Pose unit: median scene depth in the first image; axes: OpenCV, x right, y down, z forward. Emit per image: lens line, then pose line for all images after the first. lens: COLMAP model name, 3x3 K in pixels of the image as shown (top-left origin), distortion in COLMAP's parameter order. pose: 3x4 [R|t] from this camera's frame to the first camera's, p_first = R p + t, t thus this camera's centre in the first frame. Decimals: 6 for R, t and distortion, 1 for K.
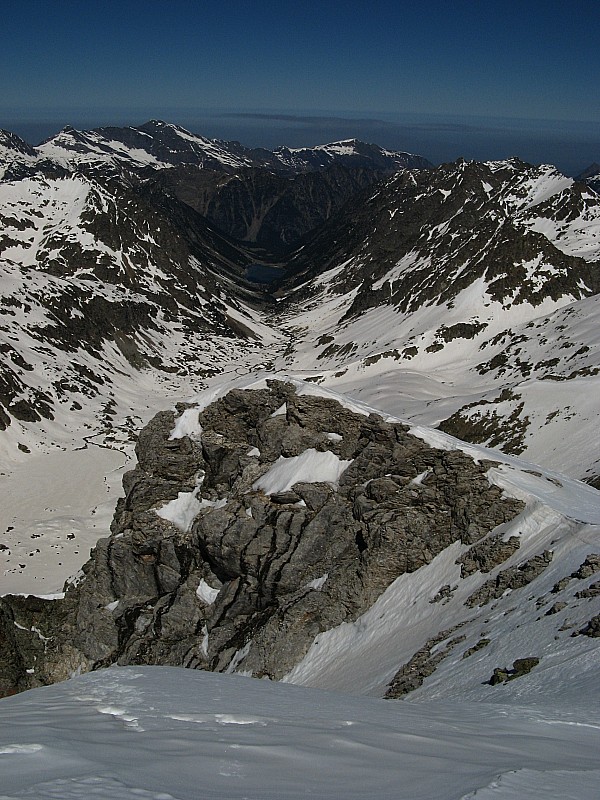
lens RADIAL K [[808.2, 0, 299.3], [0, 808.2, 383.2], [0, 0, 1]] dist [-0.198142, 0.204305]
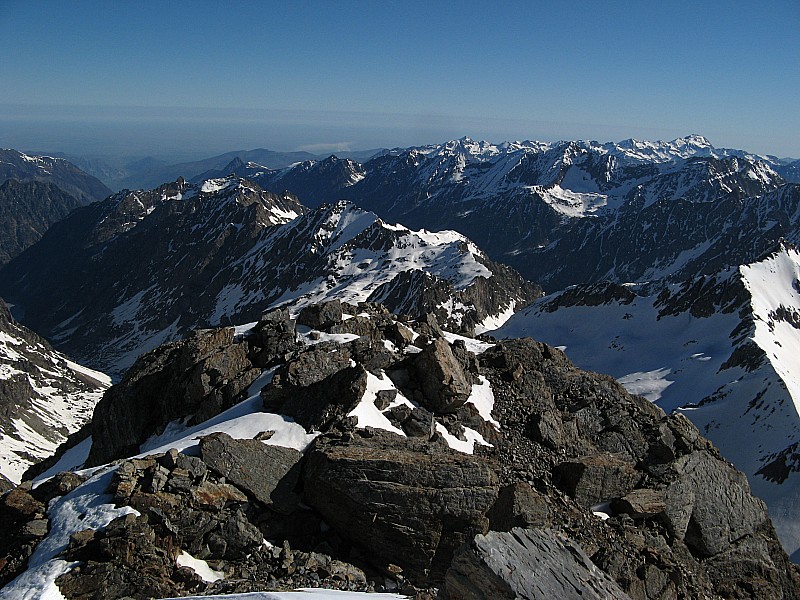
lens RADIAL K [[804.8, 0, 398.0], [0, 804.8, 310.9], [0, 0, 1]] dist [-0.197298, 0.208534]
pose [[0.831870, -0.128747, 0.539829, -0.297593], [0.166790, 0.985749, -0.021925, -0.074213], [-0.529313, 0.108277, 0.841489, -0.047549]]
